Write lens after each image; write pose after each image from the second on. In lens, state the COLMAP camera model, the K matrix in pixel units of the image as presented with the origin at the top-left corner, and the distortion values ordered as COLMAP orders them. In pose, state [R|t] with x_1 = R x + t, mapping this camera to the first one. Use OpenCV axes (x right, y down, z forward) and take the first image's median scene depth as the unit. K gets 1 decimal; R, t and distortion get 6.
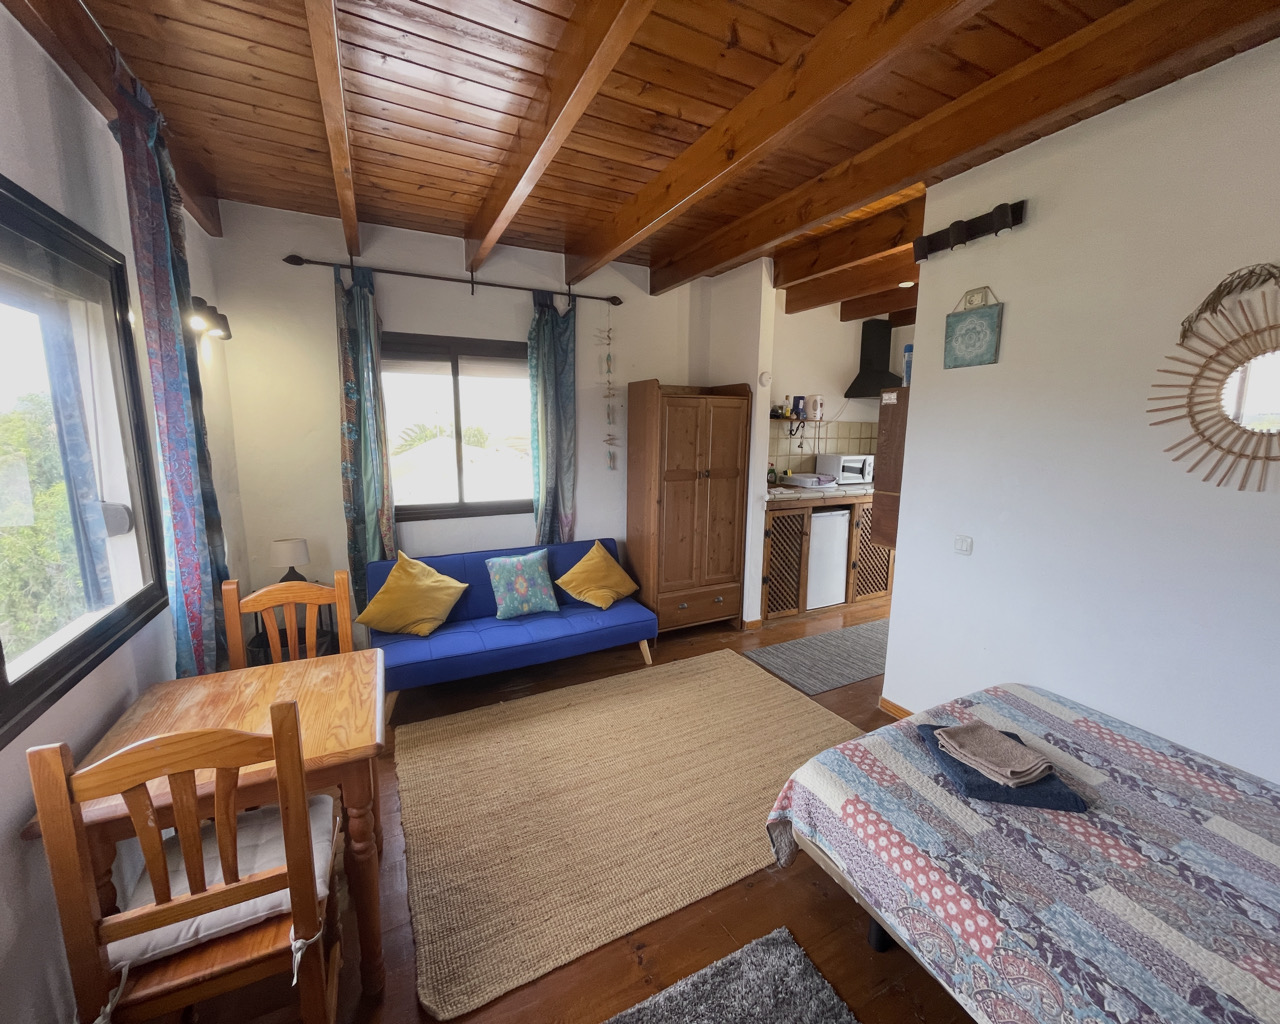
lens RADIAL K [[515.4, 0, 637.3], [0, 515.4, 504.6], [0, 0, 1]] dist [-0.004309, 0.000933]
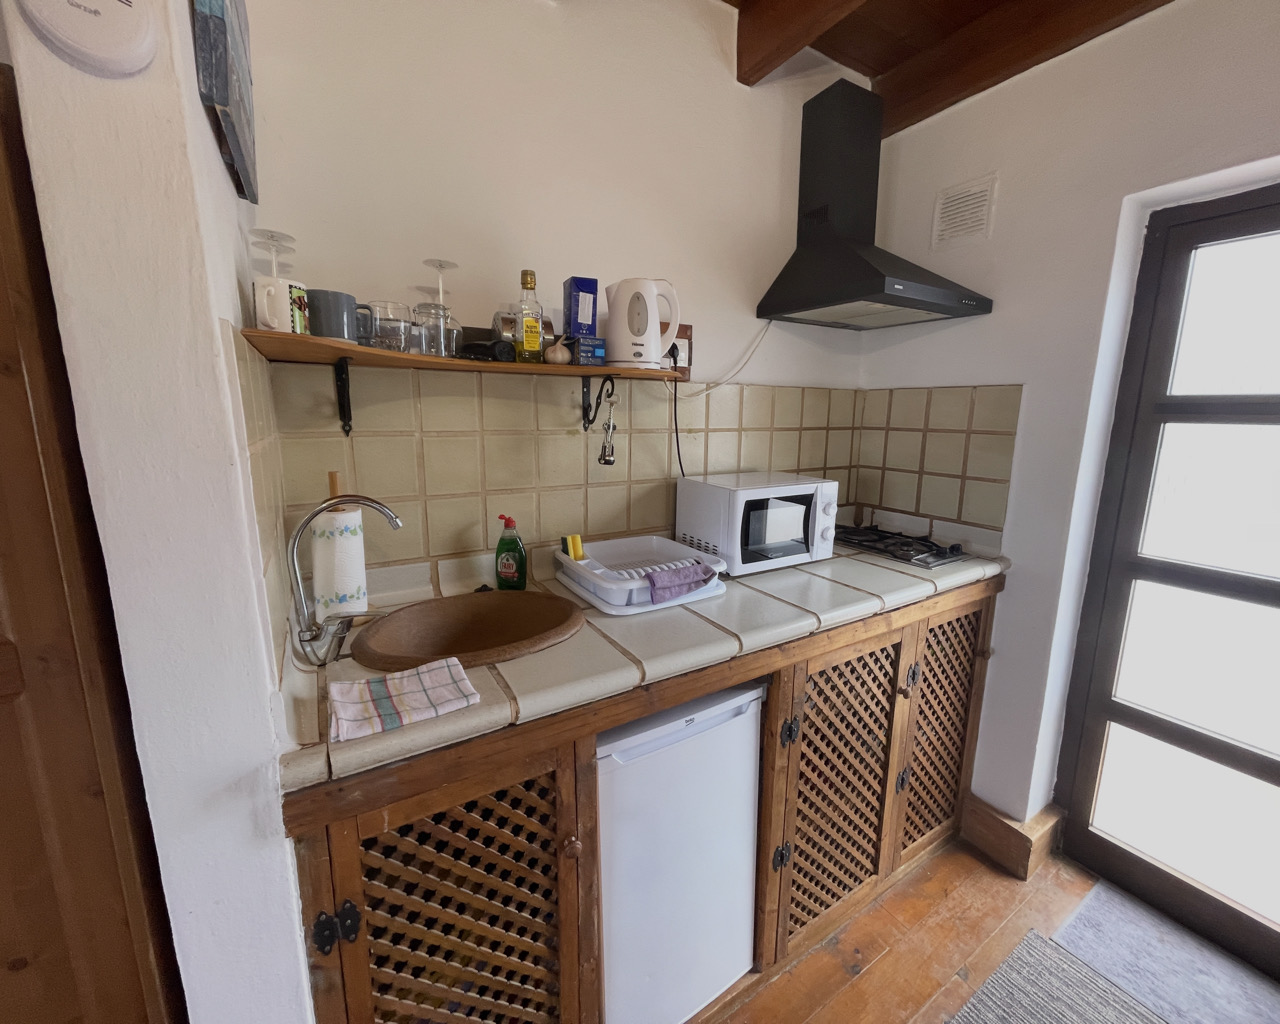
lens RADIAL K [[515.4, 0, 639.0], [0, 515.4, 502.9], [0, 0, 1]] dist [-0.004309, 0.000933]
pose [[0.995942, -0.019393, 0.087882, 0.309068], [0.017681, 0.999639, 0.020227, -0.092792], [-0.088243, -0.018591, 0.995926, 0.696075]]
